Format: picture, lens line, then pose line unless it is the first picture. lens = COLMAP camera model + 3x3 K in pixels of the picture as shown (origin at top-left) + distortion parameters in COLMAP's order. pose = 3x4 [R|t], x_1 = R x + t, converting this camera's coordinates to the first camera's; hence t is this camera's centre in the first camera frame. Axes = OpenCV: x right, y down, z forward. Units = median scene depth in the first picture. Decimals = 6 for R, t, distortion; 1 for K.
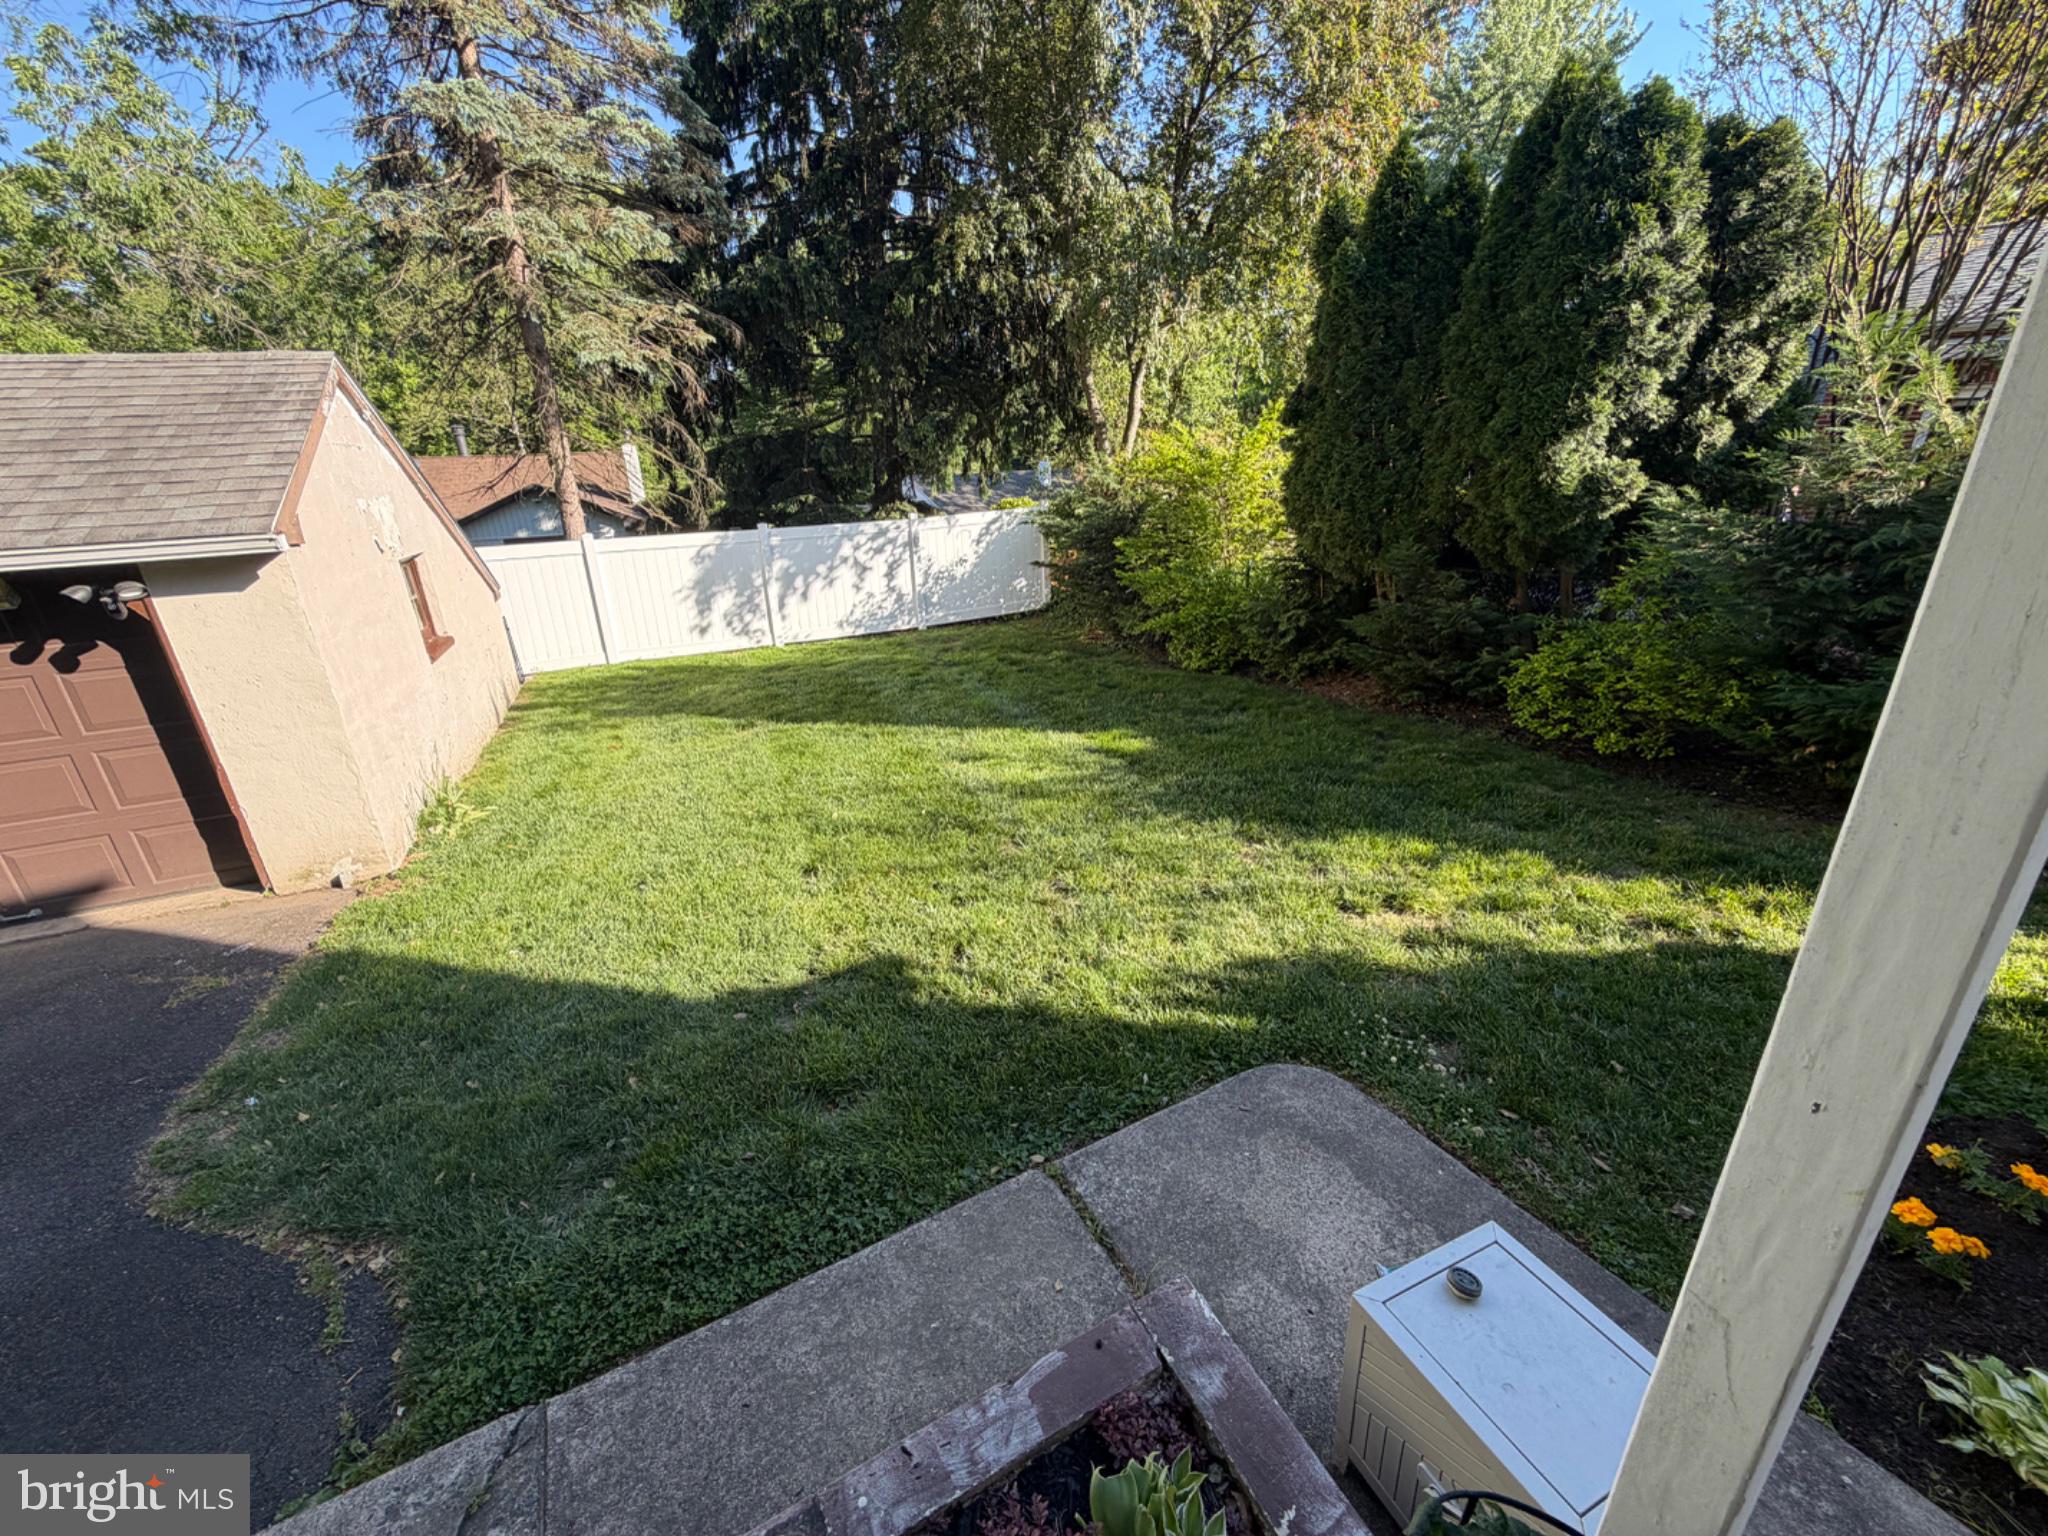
lens RADIAL K [[824.6, 0, 1024.0], [0, 824.6, 768.0], [0, 0, 1]] dist [0.000796, 0.000528]
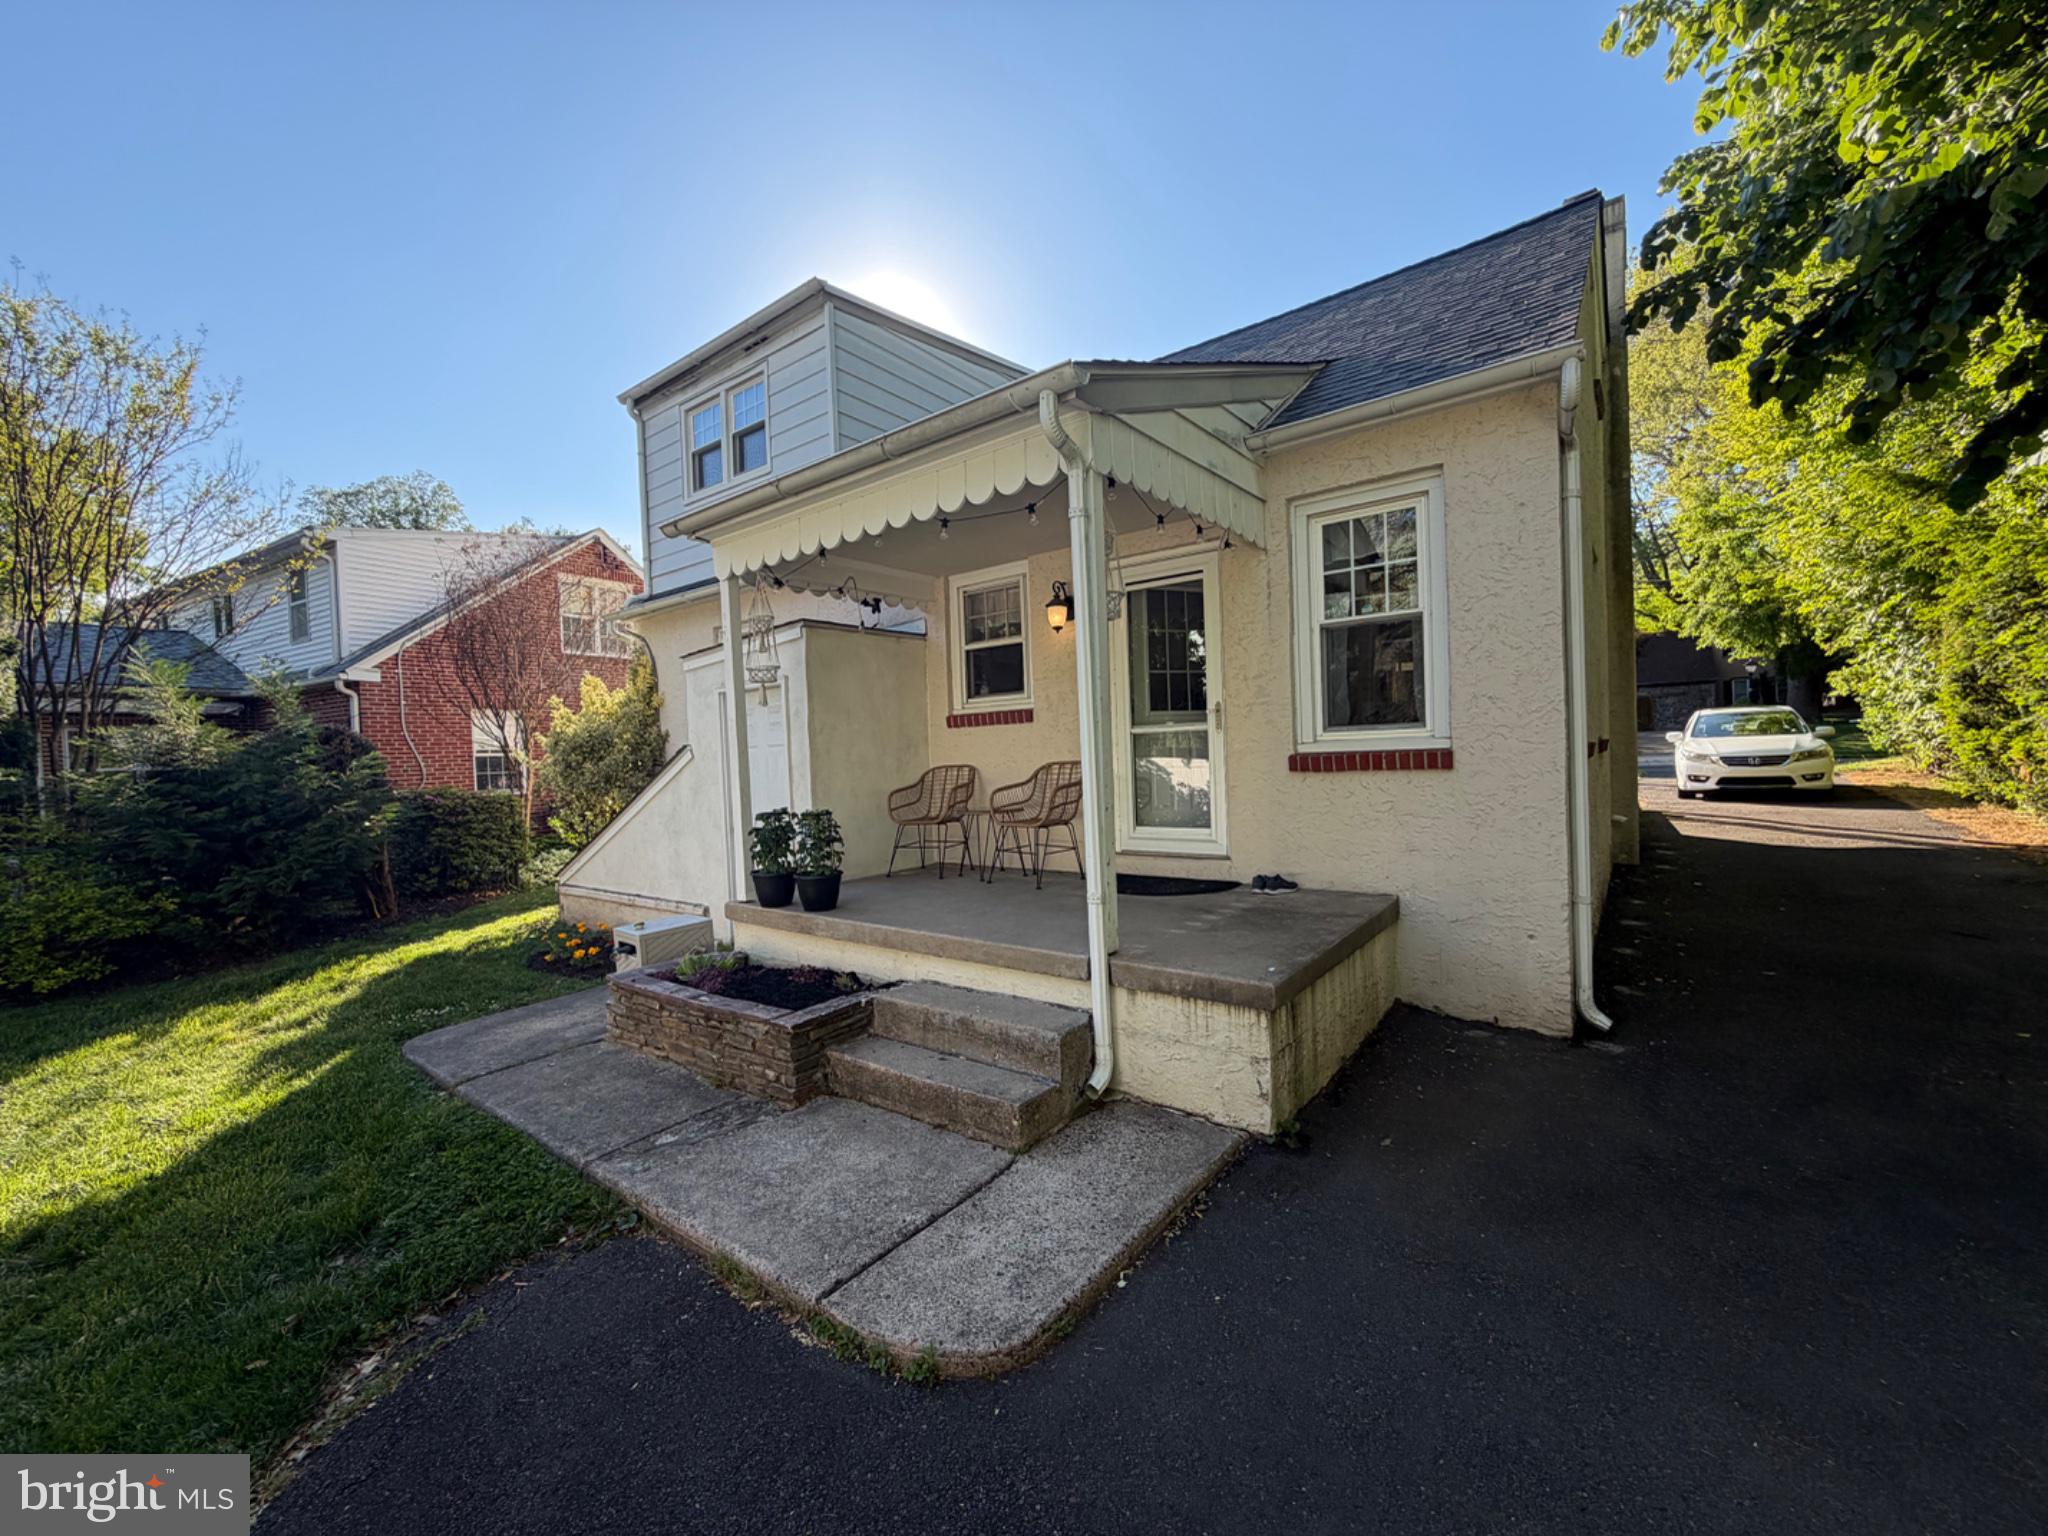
lens RADIAL K [[824.6, 0, 1024.0], [0, 824.6, 768.0], [0, 0, 1]] dist [0.000796, 0.000528]
pose [[-0.395553, 0.040579, 0.917546, -0.730722], [0.372677, 0.920174, 0.119965, 0.054456], [-0.839434, 0.389401, -0.379101, 0.176037]]
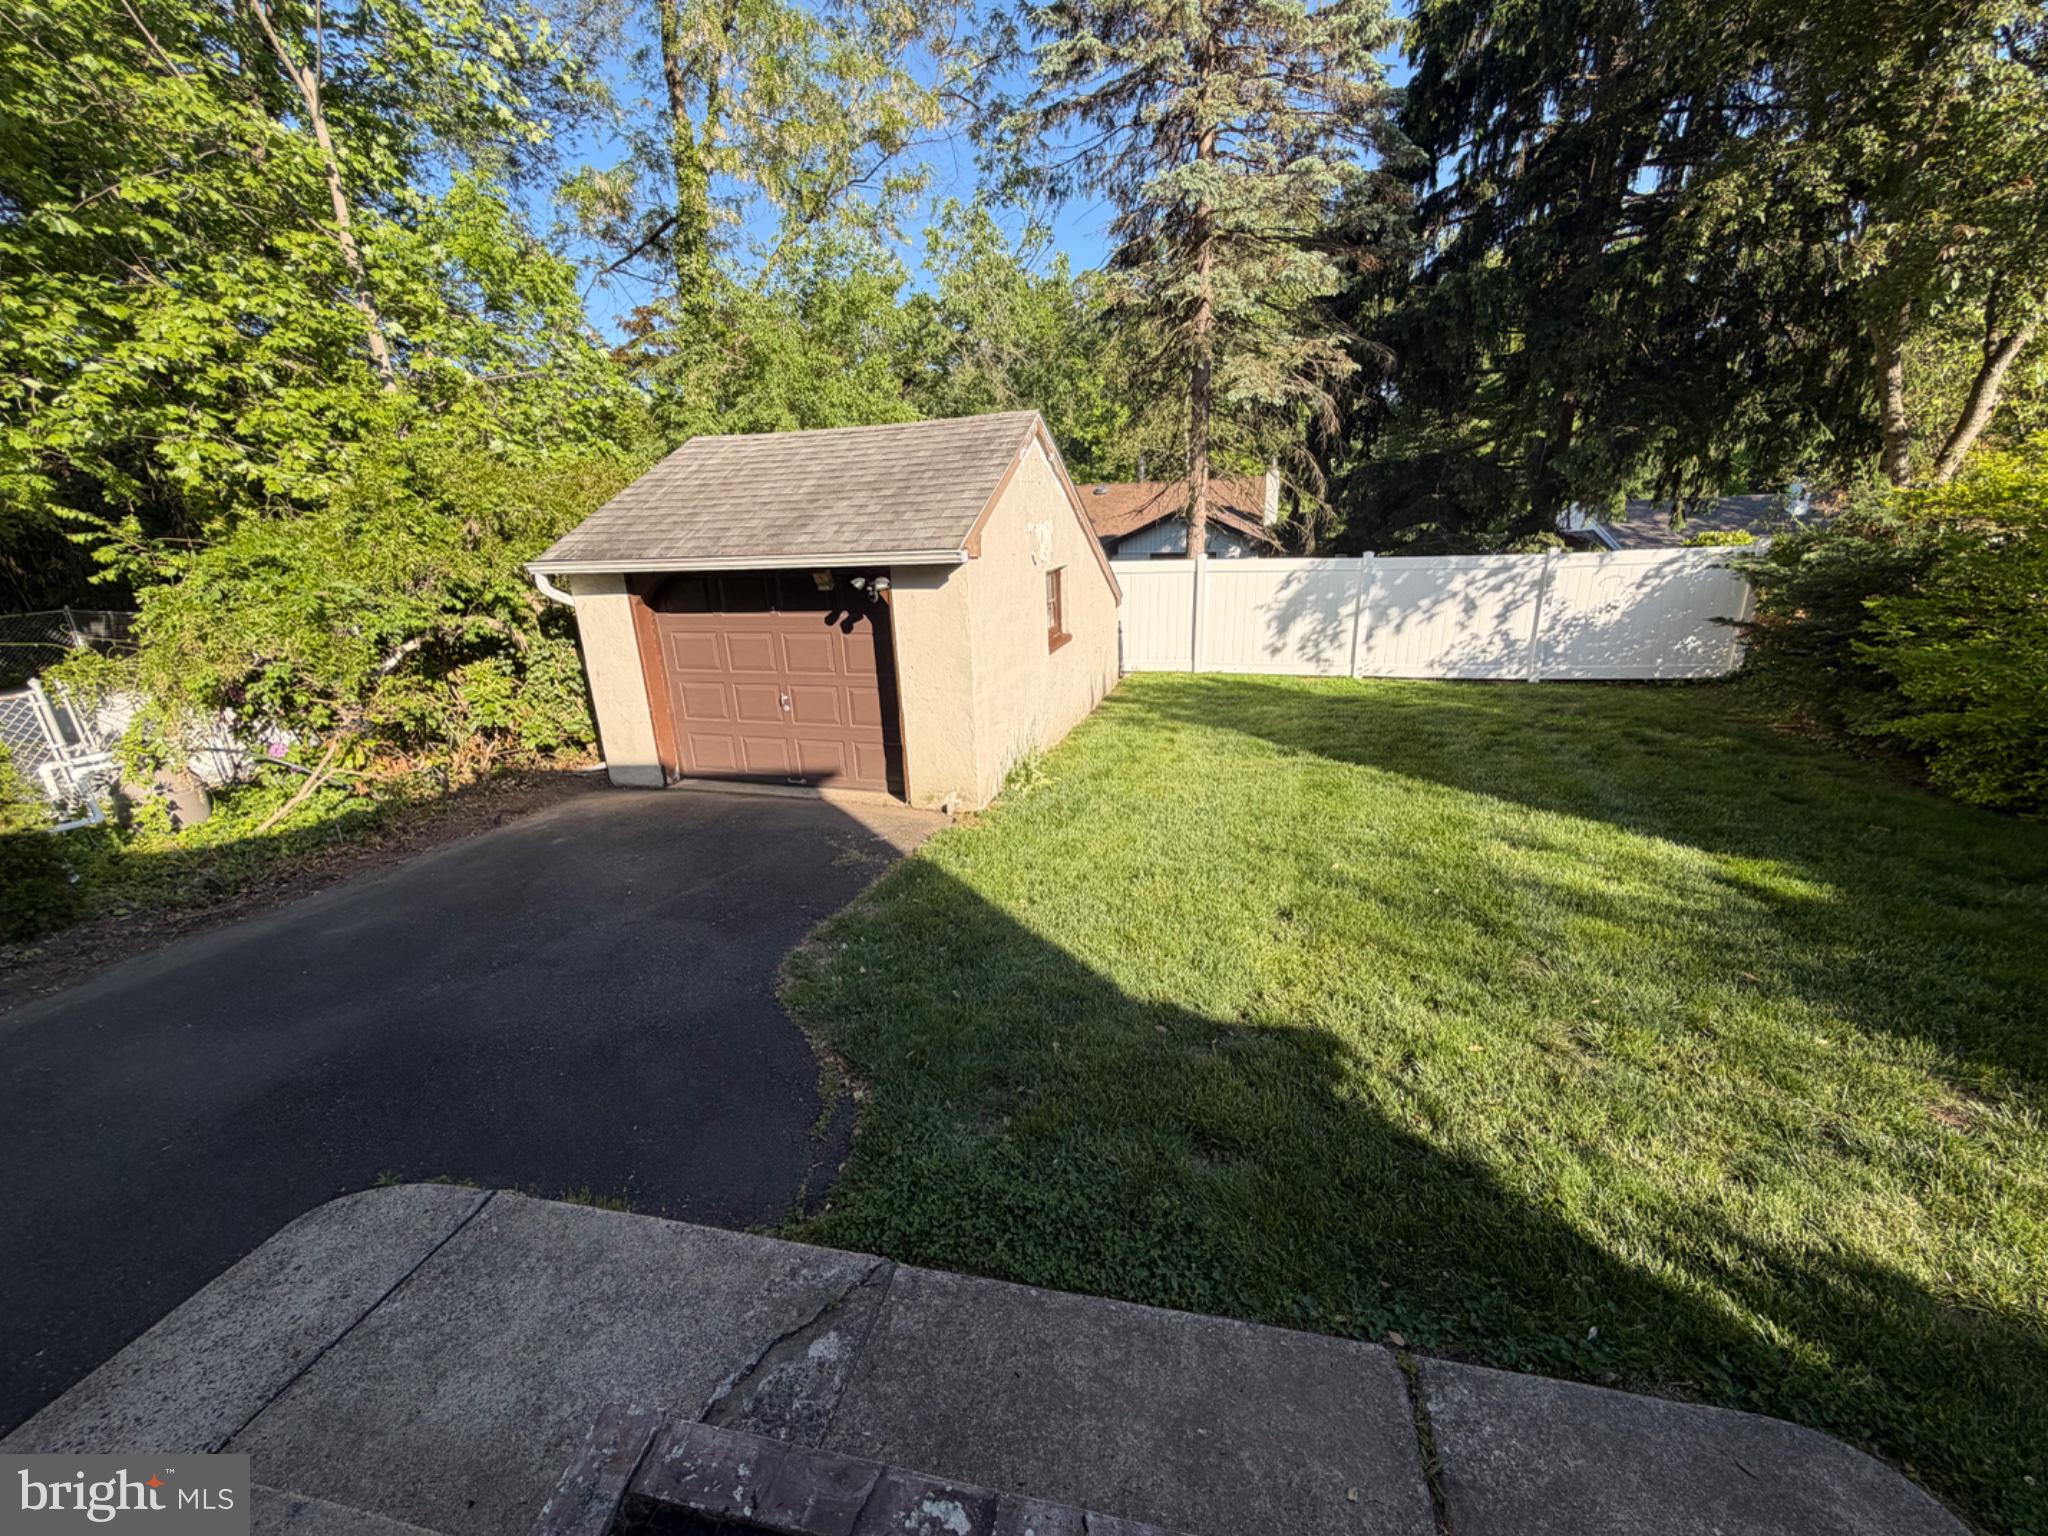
lens RADIAL K [[824.6, 0, 1024.0], [0, 824.6, 768.0], [0, 0, 1]] dist [0.000796, 0.000528]
pose [[0.752687, 0.210413, -0.623850, 0.052834], [-0.224185, 0.972841, 0.057637, -0.020428], [0.619034, 0.096475, 0.779416, 0.024303]]
